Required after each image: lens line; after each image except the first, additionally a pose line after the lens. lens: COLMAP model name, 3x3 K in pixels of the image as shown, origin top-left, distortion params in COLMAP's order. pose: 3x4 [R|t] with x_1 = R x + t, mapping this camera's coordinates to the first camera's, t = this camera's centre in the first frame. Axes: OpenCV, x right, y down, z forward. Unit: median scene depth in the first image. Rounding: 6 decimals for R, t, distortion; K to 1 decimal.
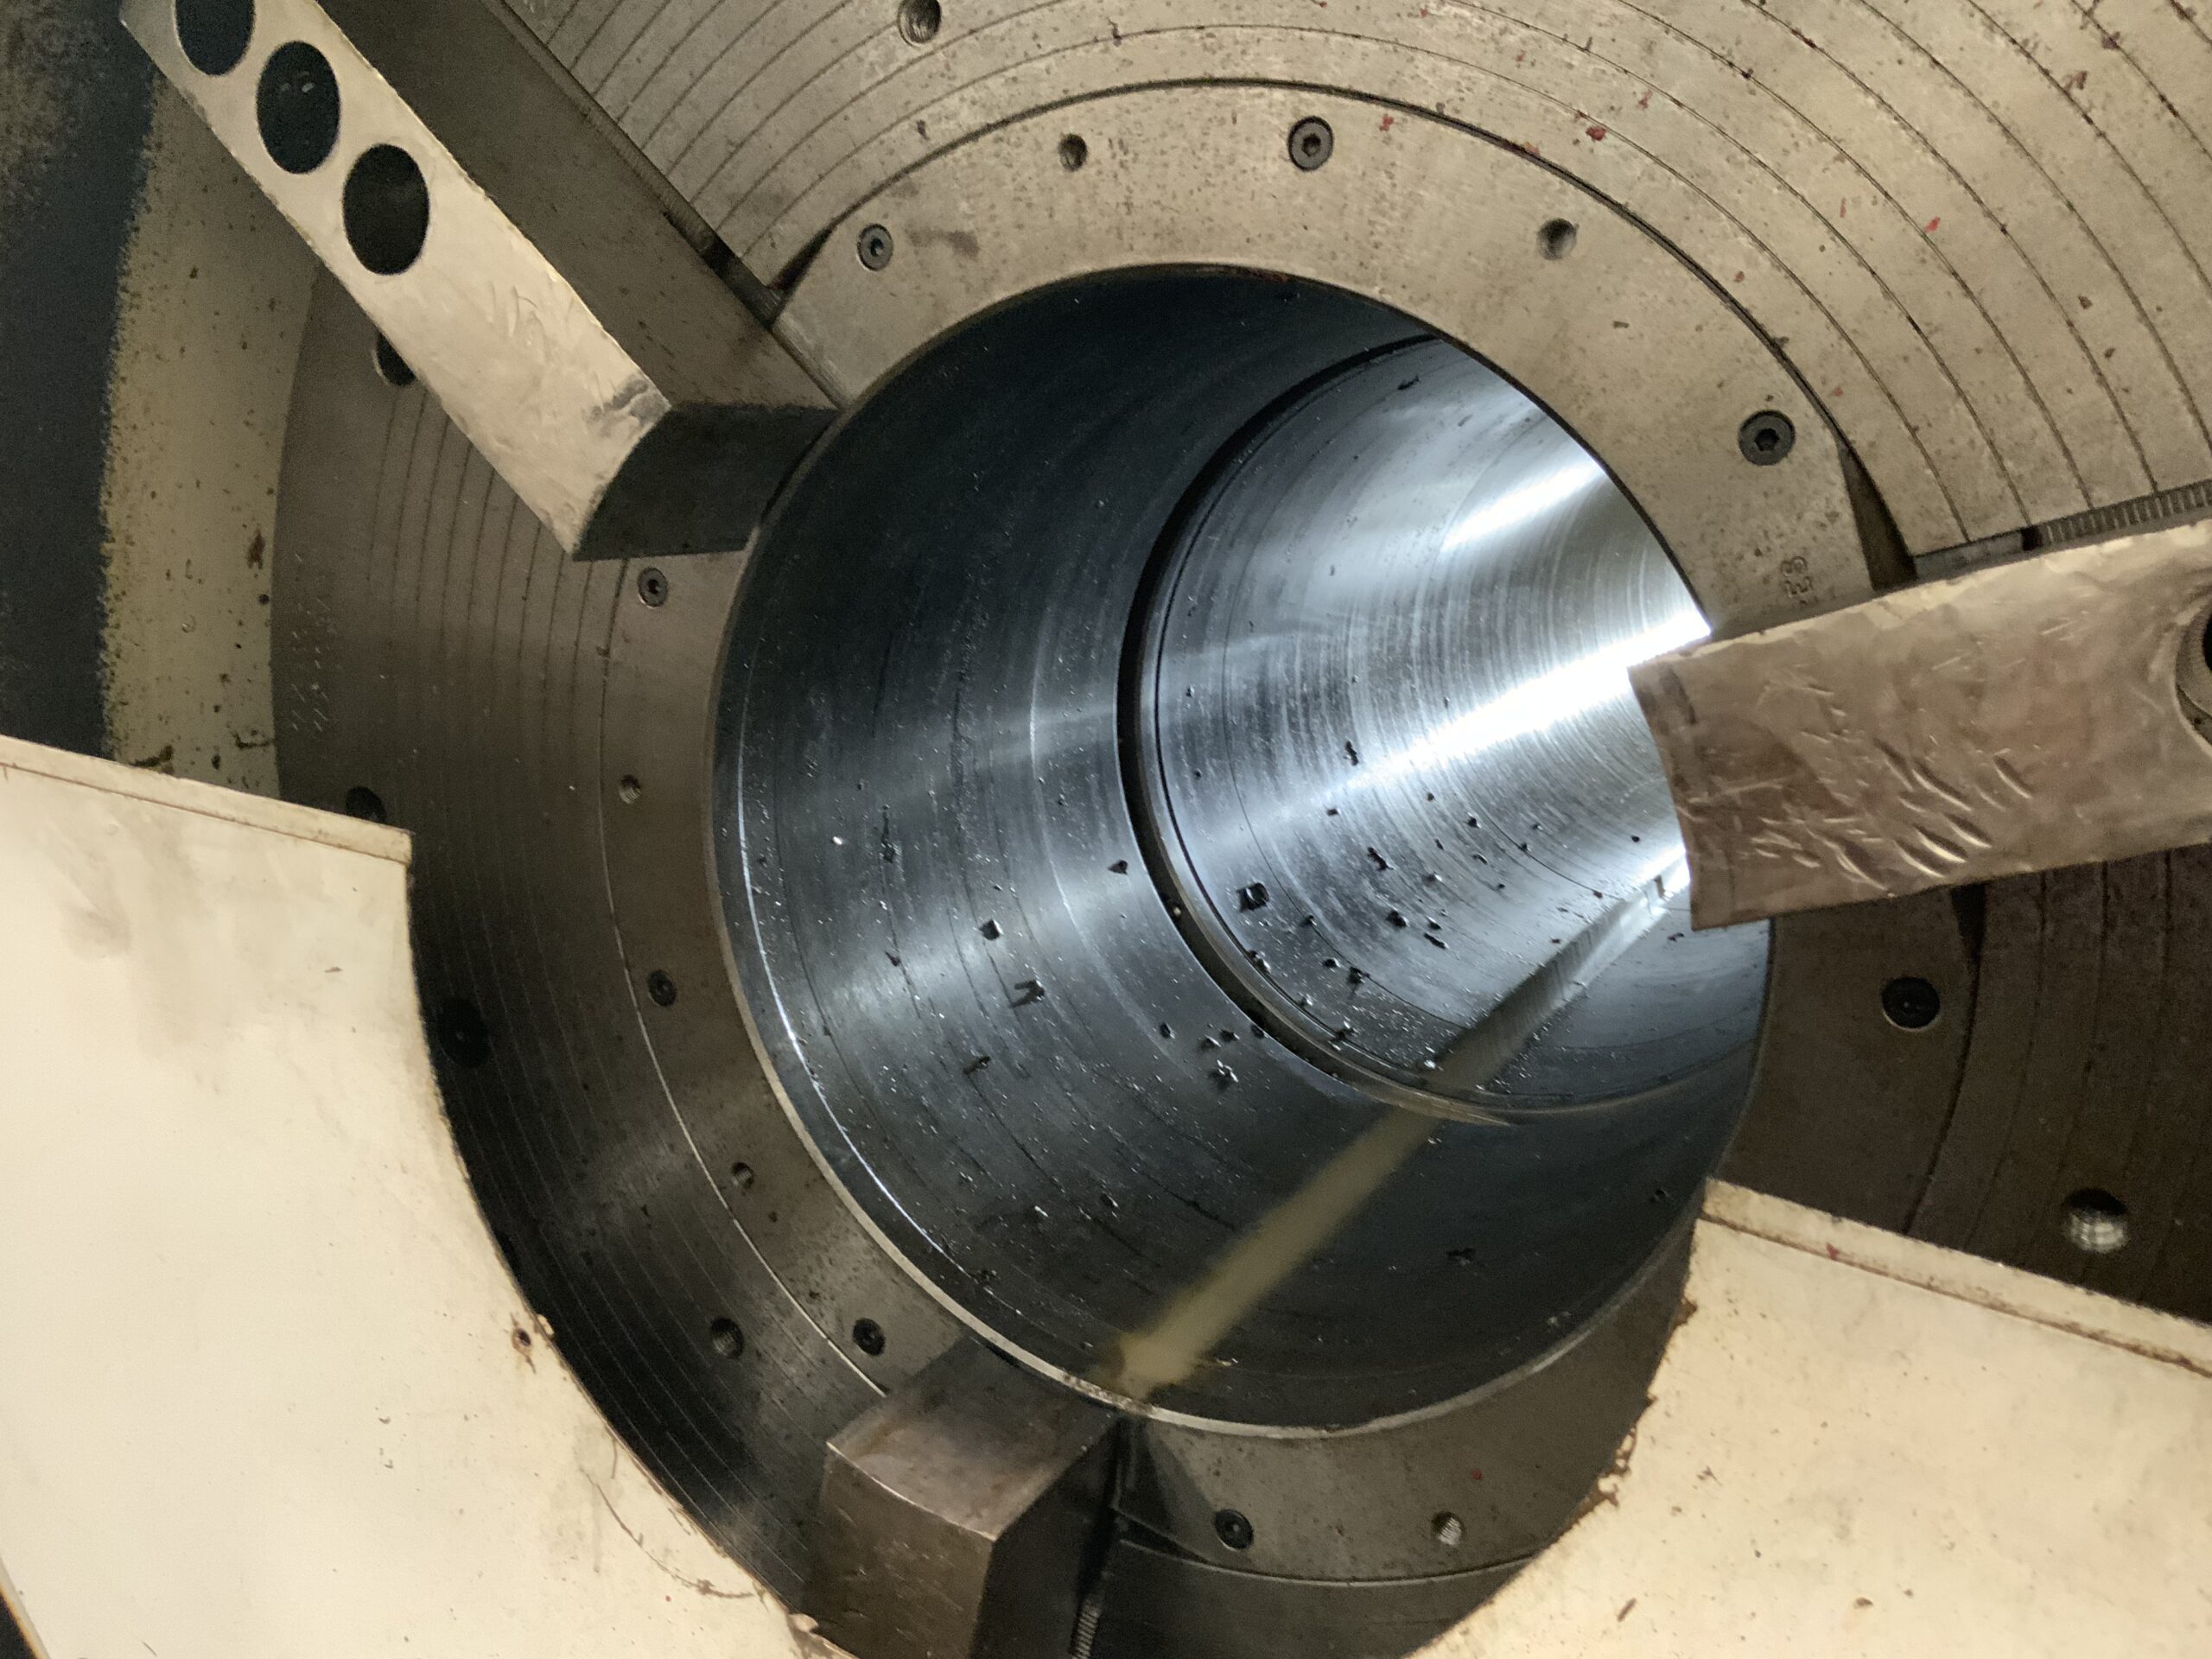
lens RADIAL K [[1827.9, 0, 1108.7], [0, 1827.9, 827.3], [0, 0, 1]] dist [0.136001, -0.295658]
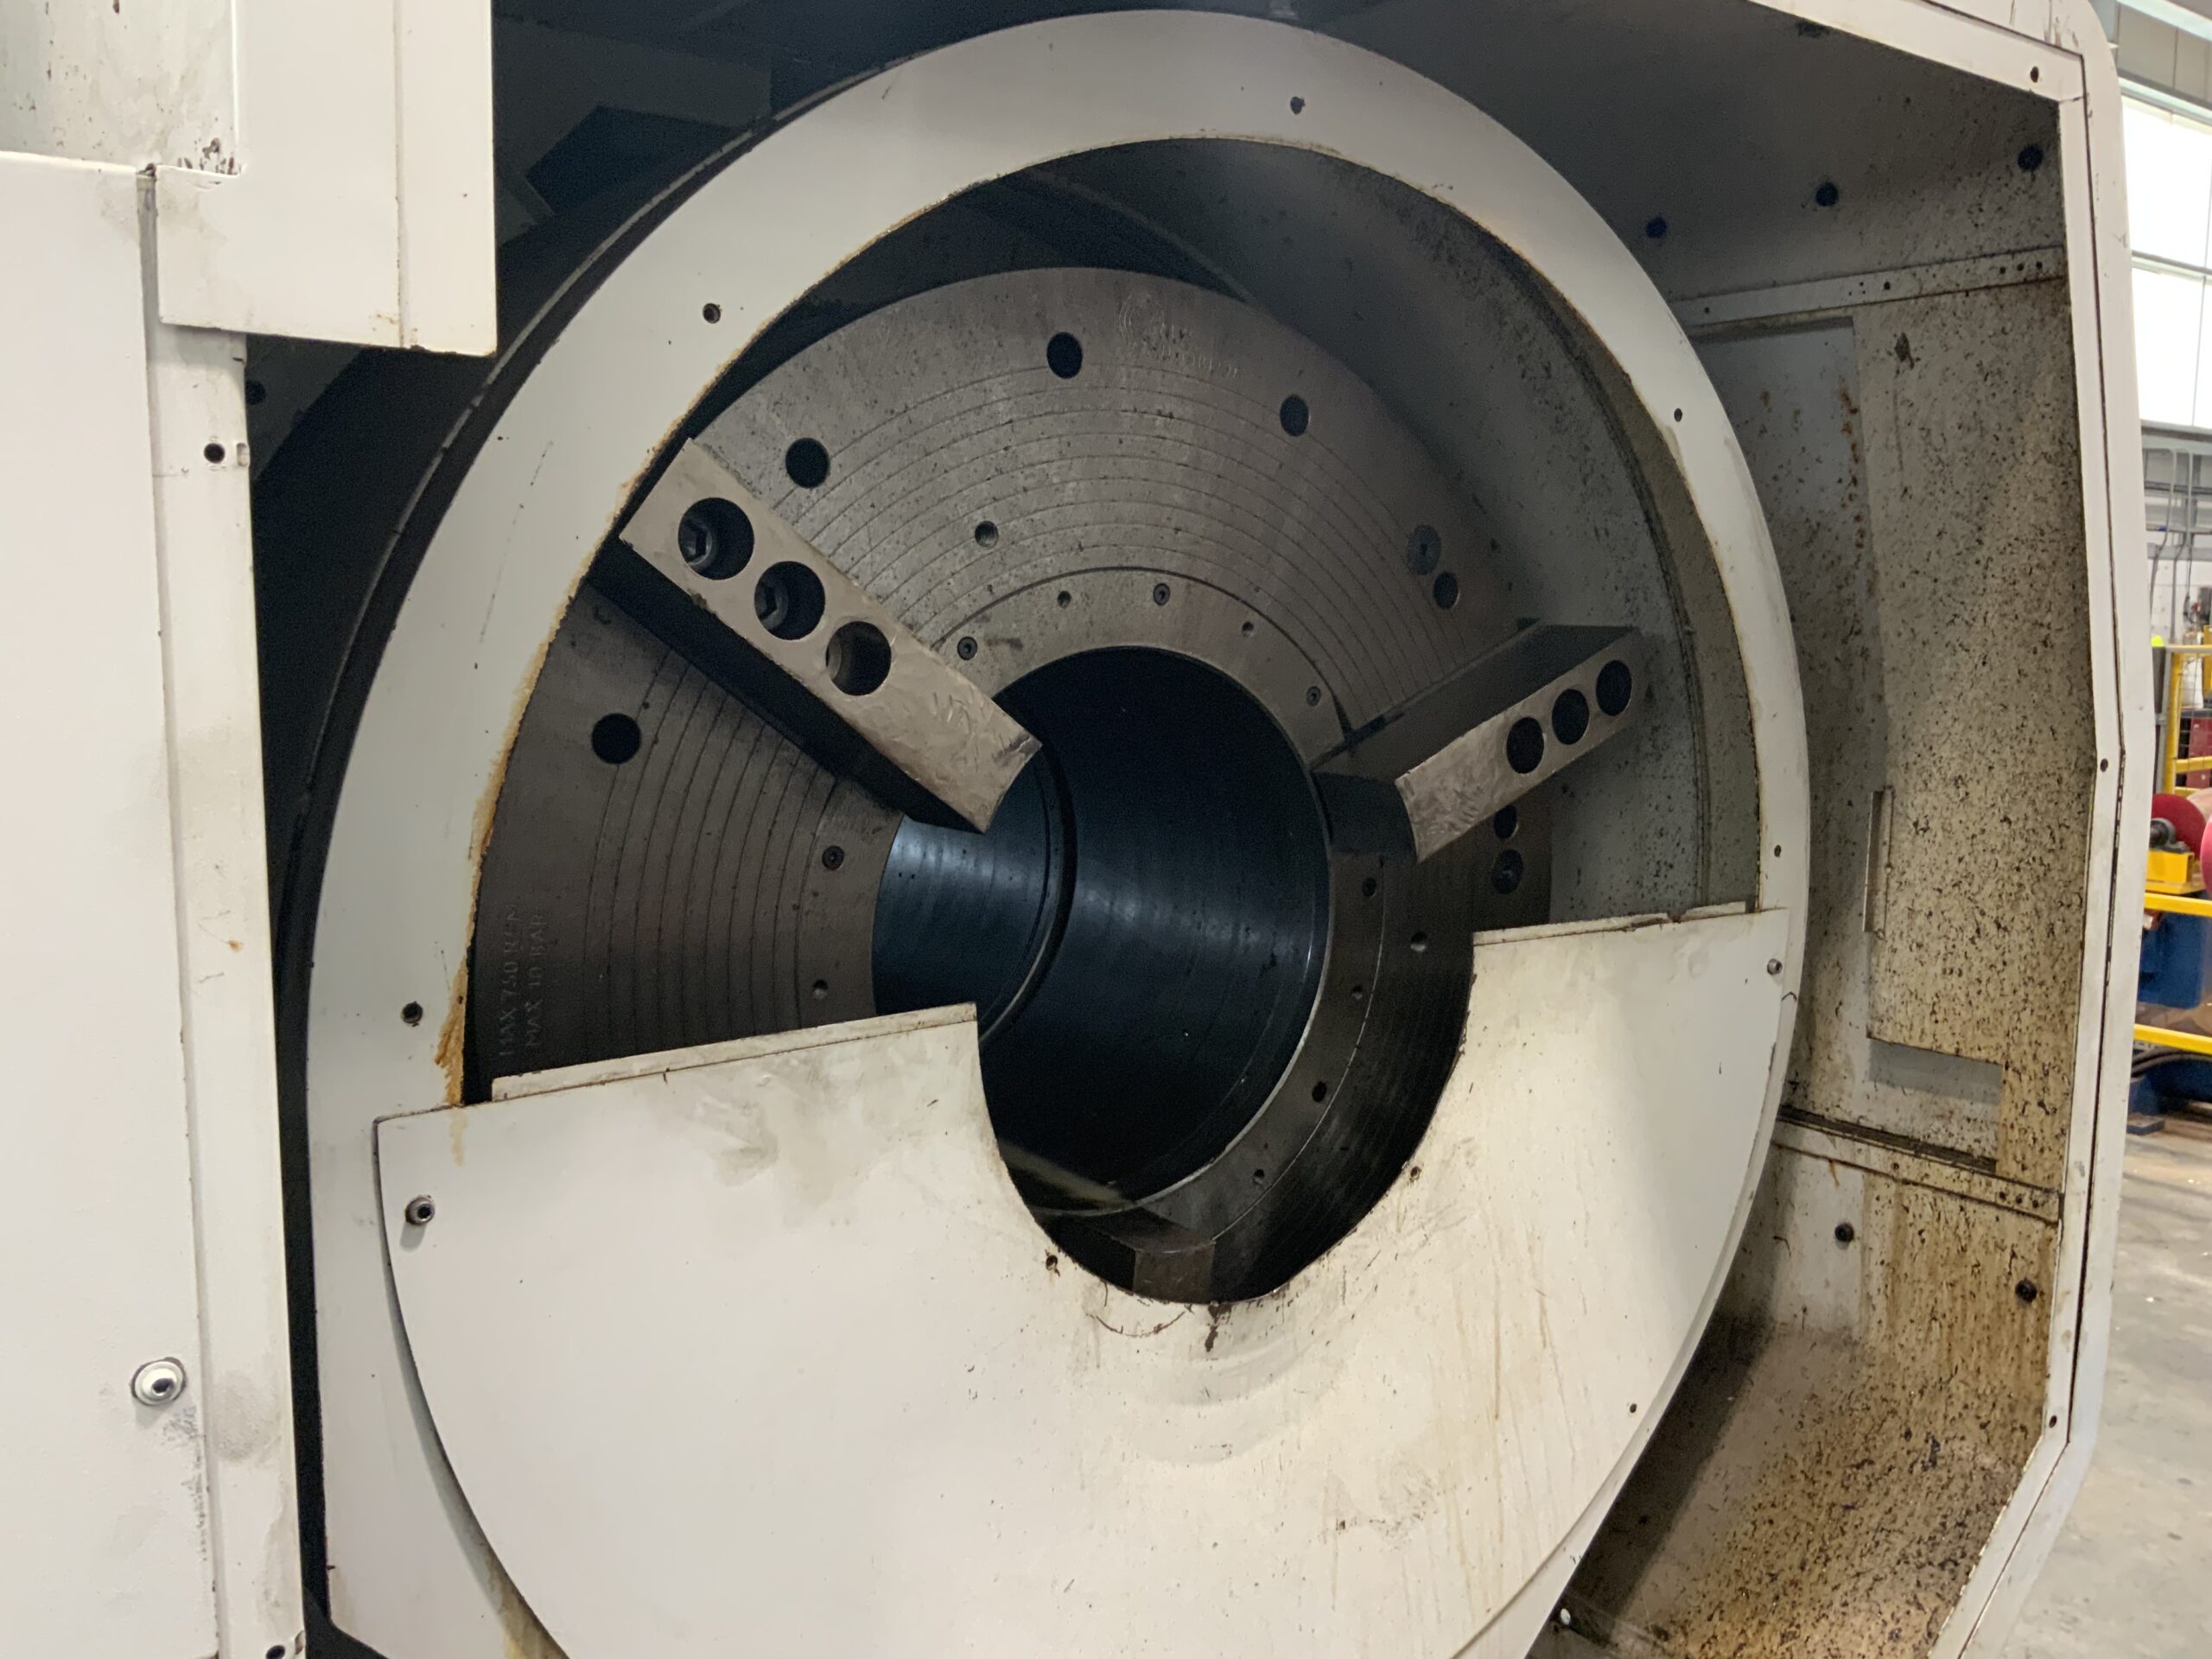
lens RADIAL K [[1827.9, 0, 1108.7], [0, 1827.9, 827.3], [0, 0, 1]] dist [0.136001, -0.295658]
pose [[0.424505, -0.185832, 0.886150, -1.822358], [0.244677, 0.965842, 0.085333, -0.273168], [-0.871739, 0.180596, 0.455474, 0.063825]]
